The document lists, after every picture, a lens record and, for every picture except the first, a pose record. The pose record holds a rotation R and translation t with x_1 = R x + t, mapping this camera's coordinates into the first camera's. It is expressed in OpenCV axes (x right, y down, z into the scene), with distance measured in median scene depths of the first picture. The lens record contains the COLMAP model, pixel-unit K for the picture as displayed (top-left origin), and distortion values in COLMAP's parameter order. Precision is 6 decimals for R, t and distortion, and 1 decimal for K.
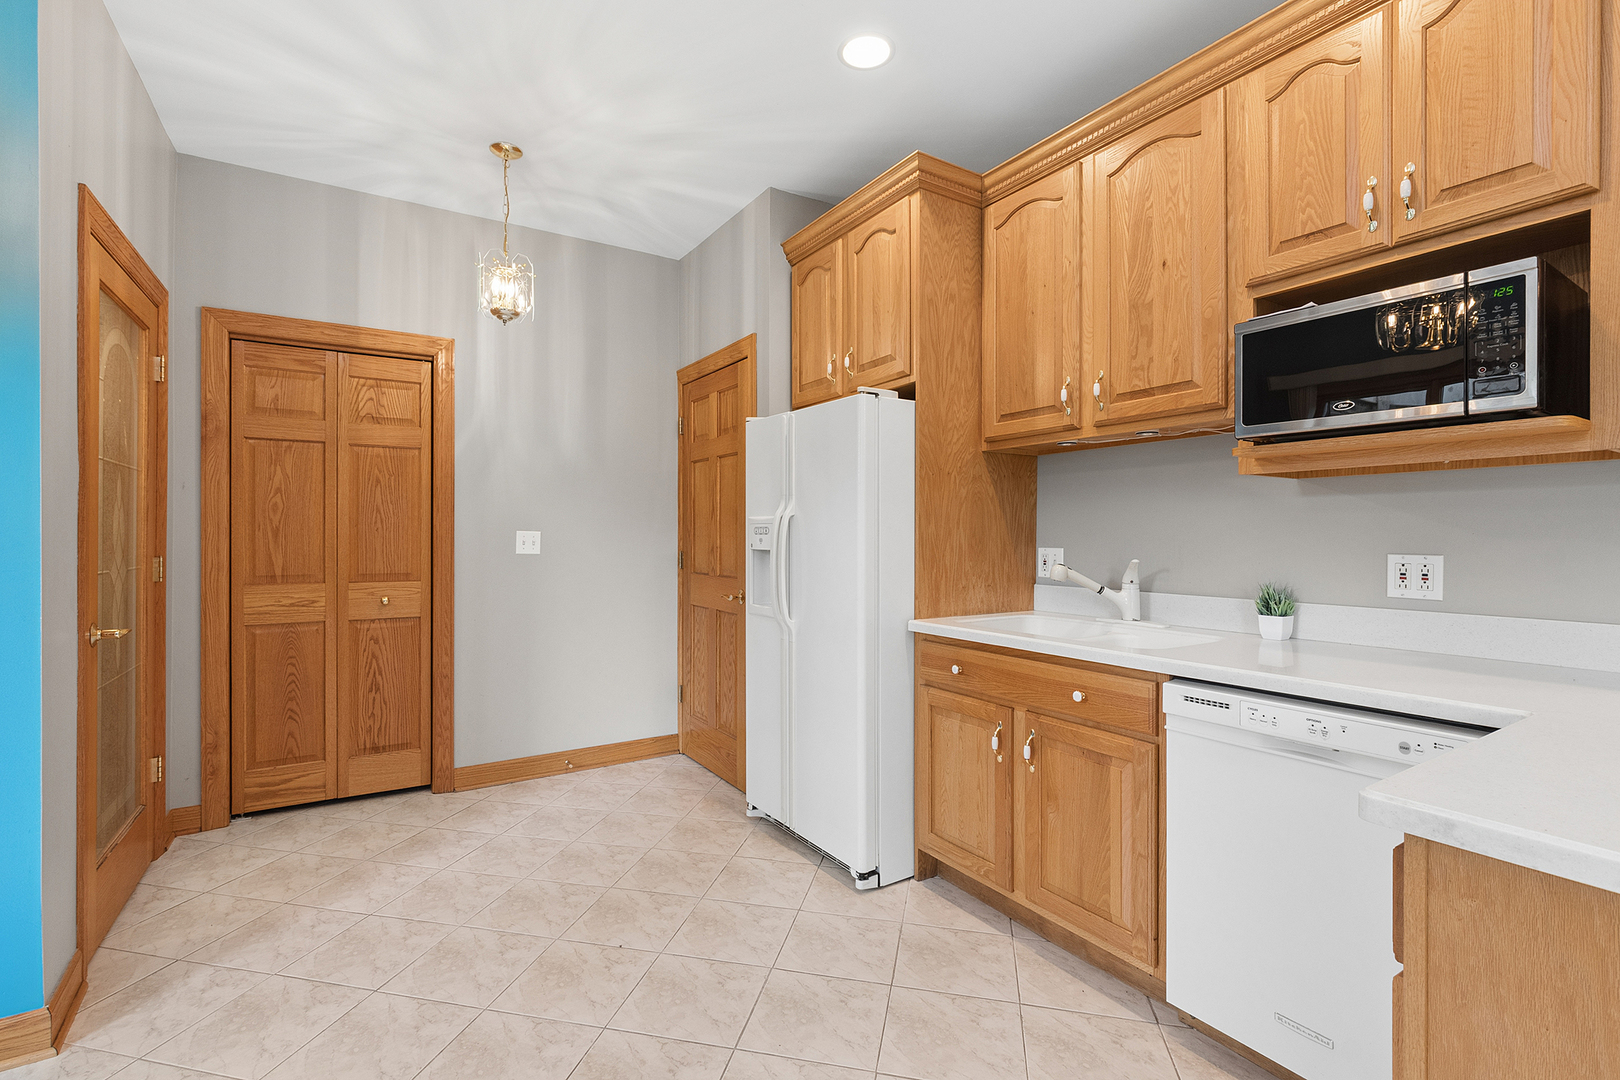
lens RADIAL K [[718.7, 0, 810.2], [0, 718.7, 531.1], [0, 0, 1]] dist [-0.008678, 0.000838]
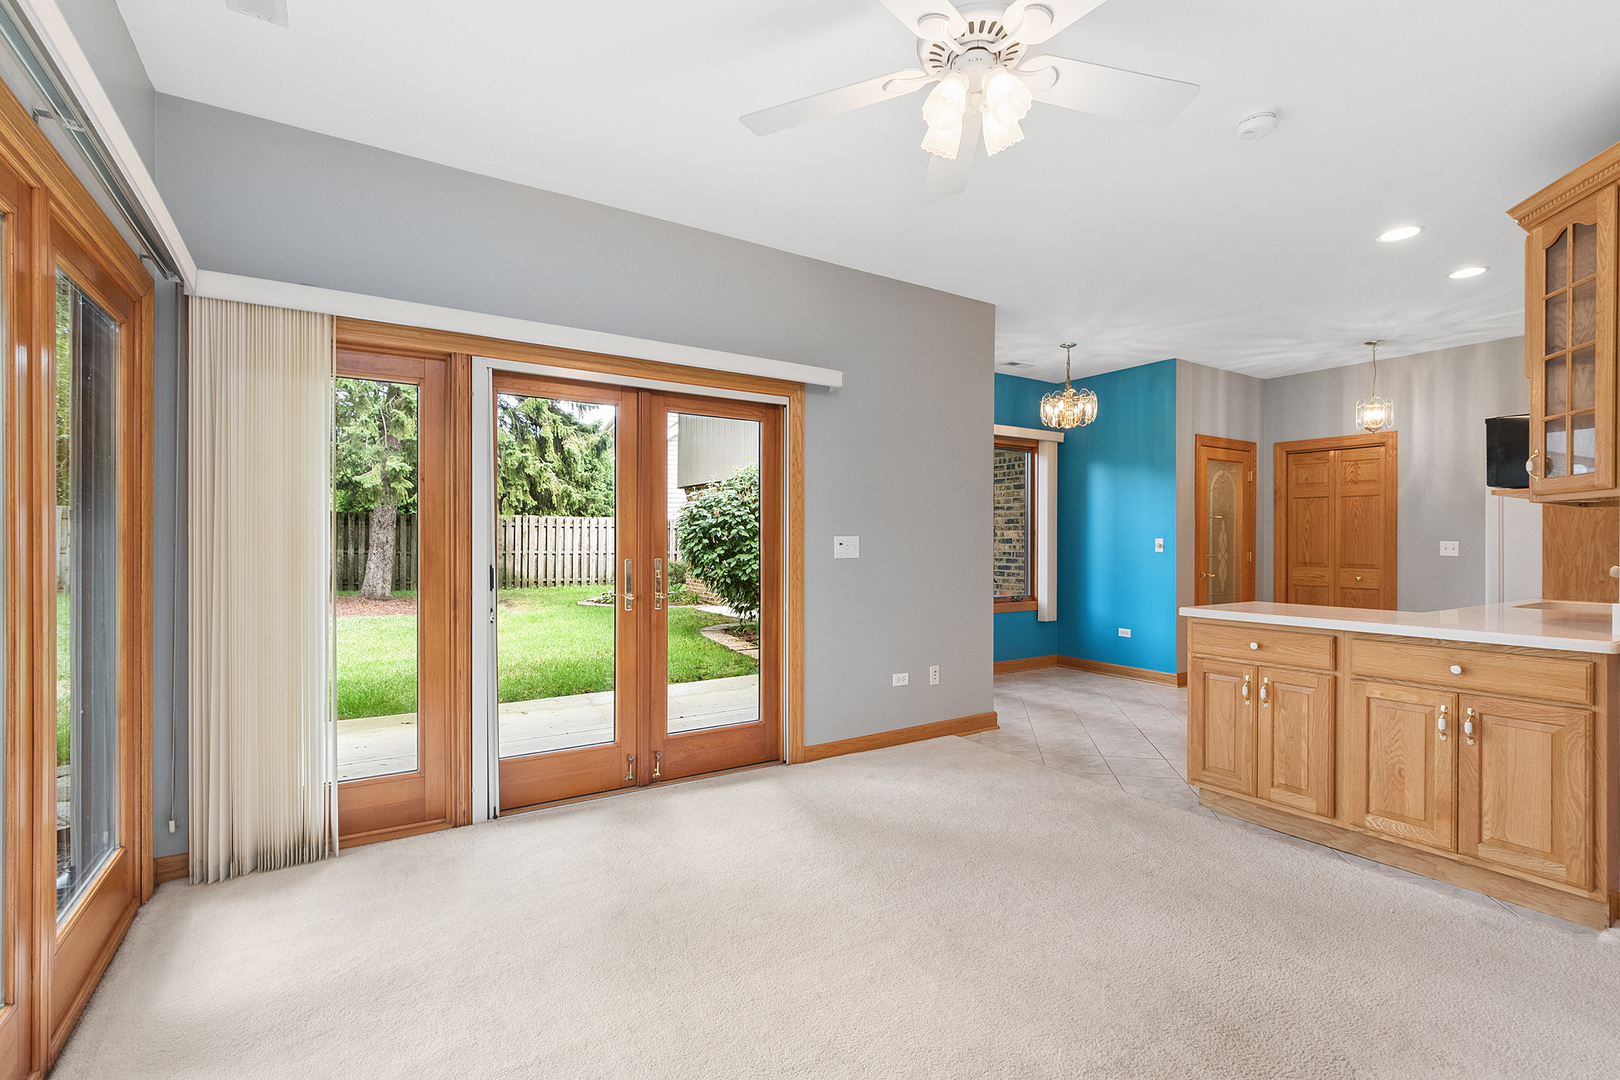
lens RADIAL K [[718.7, 0, 809.4], [0, 718.7, 540.3], [0, 0, 1]] dist [-0.008678, 0.000838]
pose [[0.006718, 0.000023, -0.999977, 1.327390], [-0.000009, 1.000000, 0.000023, -0.003078], [0.999977, 0.000009, 0.006718, -0.470229]]
